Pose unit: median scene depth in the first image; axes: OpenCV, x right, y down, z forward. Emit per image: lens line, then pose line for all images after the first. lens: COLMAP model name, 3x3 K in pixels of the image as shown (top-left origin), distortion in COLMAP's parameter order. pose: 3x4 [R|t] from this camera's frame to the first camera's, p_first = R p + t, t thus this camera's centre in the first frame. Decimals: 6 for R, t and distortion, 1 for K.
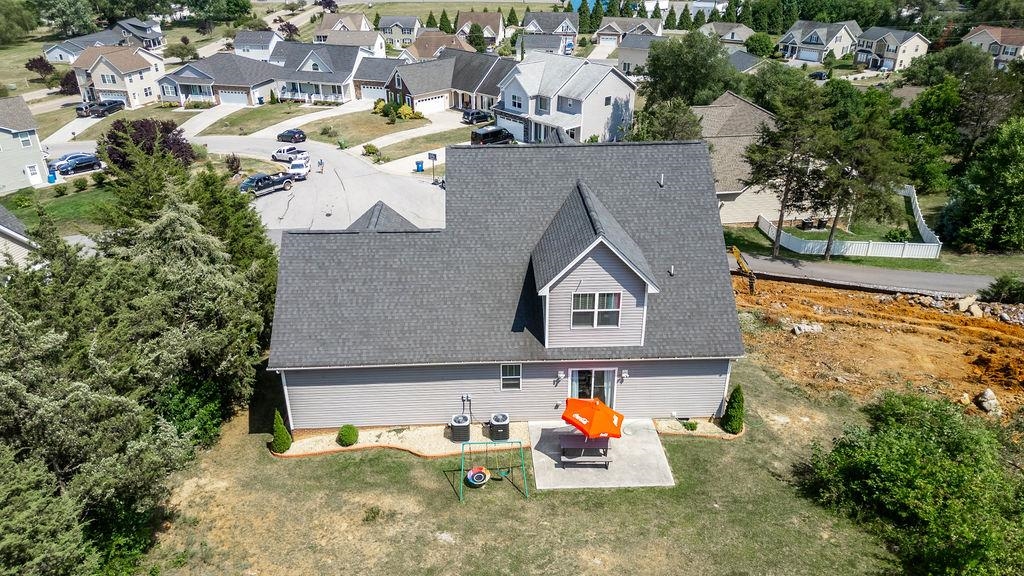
lens RADIAL K [[723.0, 0, 512.0], [0, 723.0, 288.0], [0, 0, 1]] dist [0.070818, -0.074031]
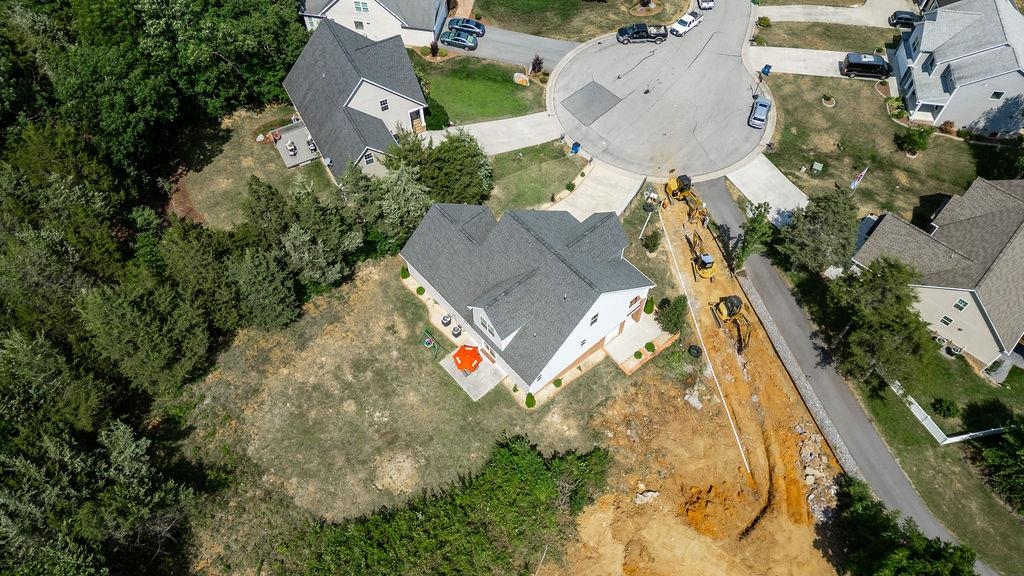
lens RADIAL K [[723.0, 0, 512.0], [0, 723.0, 288.0], [0, 0, 1]] dist [0.070818, -0.074031]
pose [[0.623306, 0.650455, -0.434048, 0.997787], [-0.348197, 0.727864, 0.590740, -1.324339], [0.700177, -0.217077, 0.680168, -0.412284]]
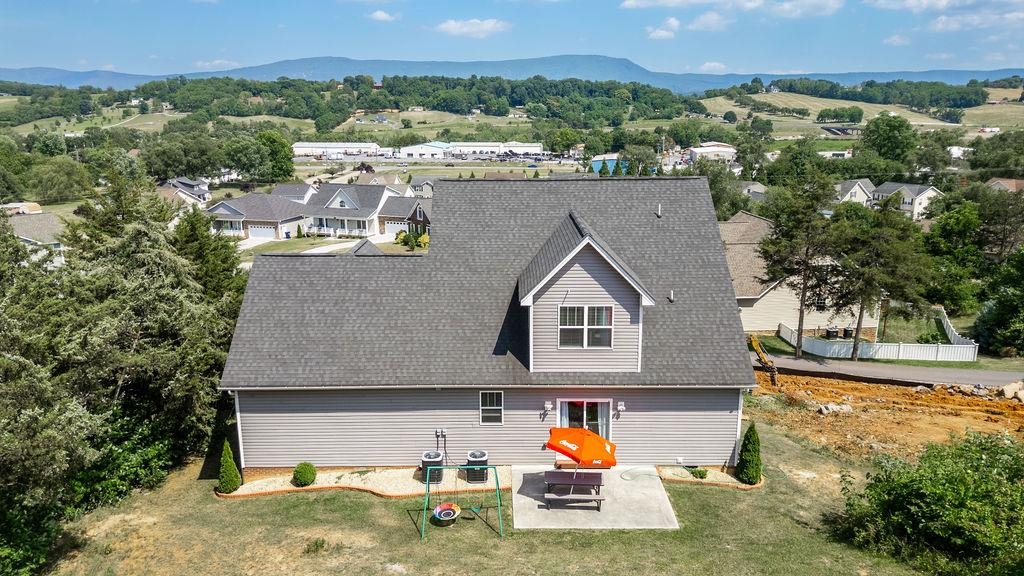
lens RADIAL K [[723.0, 0, 512.0], [0, 723.0, 288.0], [0, 0, 1]] dist [0.070818, -0.074031]
pose [[0.999204, 0.009391, -0.038763, 0.056223], [-0.017922, 0.973960, -0.226011, 0.178646], [0.035631, 0.226526, 0.973353, 0.104436]]
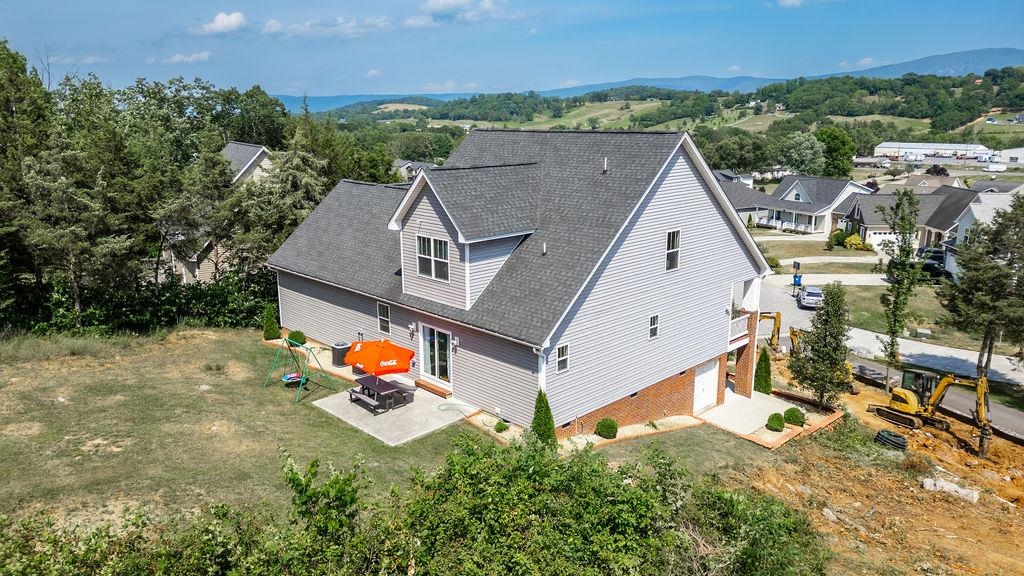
lens RADIAL K [[723.0, 0, 512.0], [0, 723.0, 288.0], [0, 0, 1]] dist [0.070818, -0.074031]
pose [[0.669403, 0.174406, -0.722138, 0.843319], [-0.335196, 0.938389, -0.084084, 0.107675], [0.662981, 0.298344, 0.686620, 0.399870]]
